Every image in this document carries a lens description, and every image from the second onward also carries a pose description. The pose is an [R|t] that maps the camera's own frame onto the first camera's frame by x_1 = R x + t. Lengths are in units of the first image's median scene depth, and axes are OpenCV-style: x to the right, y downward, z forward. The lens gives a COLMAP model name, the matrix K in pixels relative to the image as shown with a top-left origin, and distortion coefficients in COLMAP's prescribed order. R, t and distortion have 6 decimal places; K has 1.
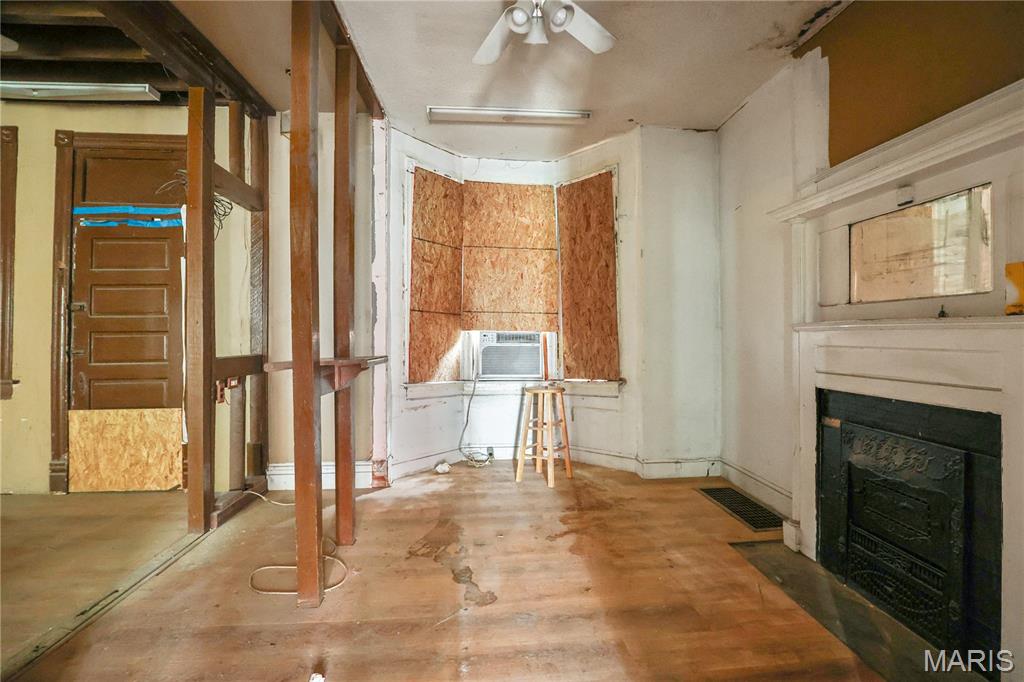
lens RADIAL K [[478.2, 0, 490.2], [0, 478.2, 329.5], [0, 0, 1]] dist [-0.022988, 0.006091]
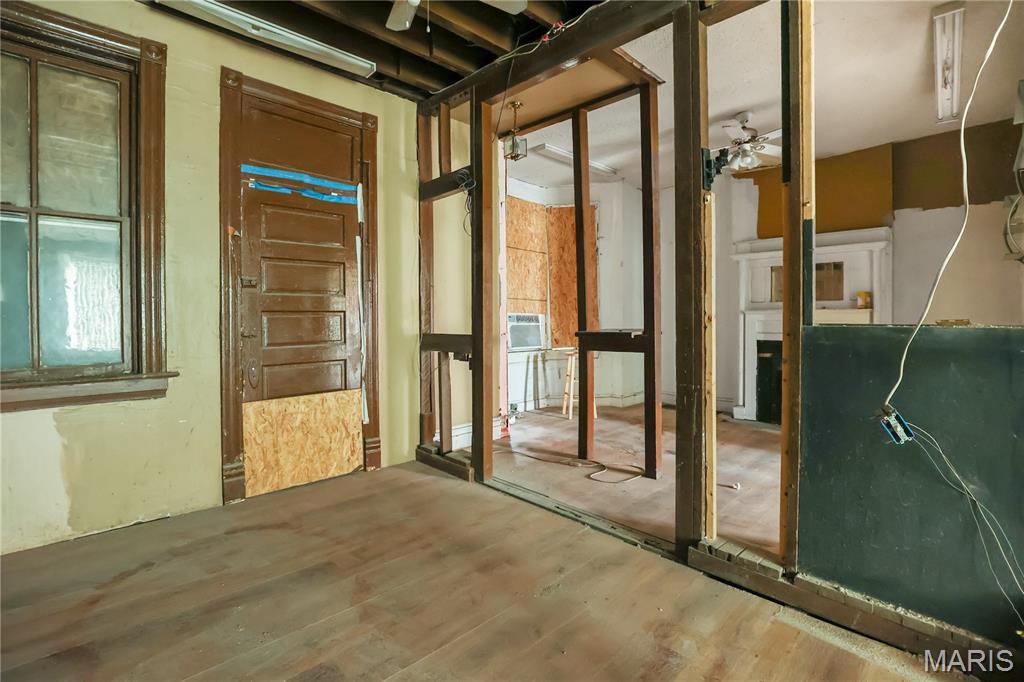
lens RADIAL K [[478.2, 0, 501.4], [0, 478.2, 321.3], [0, 0, 1]] dist [-0.022988, 0.006091]
pose [[0.771422, -0.004445, 0.636308, -1.072839], [-0.006225, 0.999875, 0.014530, 0.008203], [-0.636293, -0.015170, 0.771298, 0.041763]]
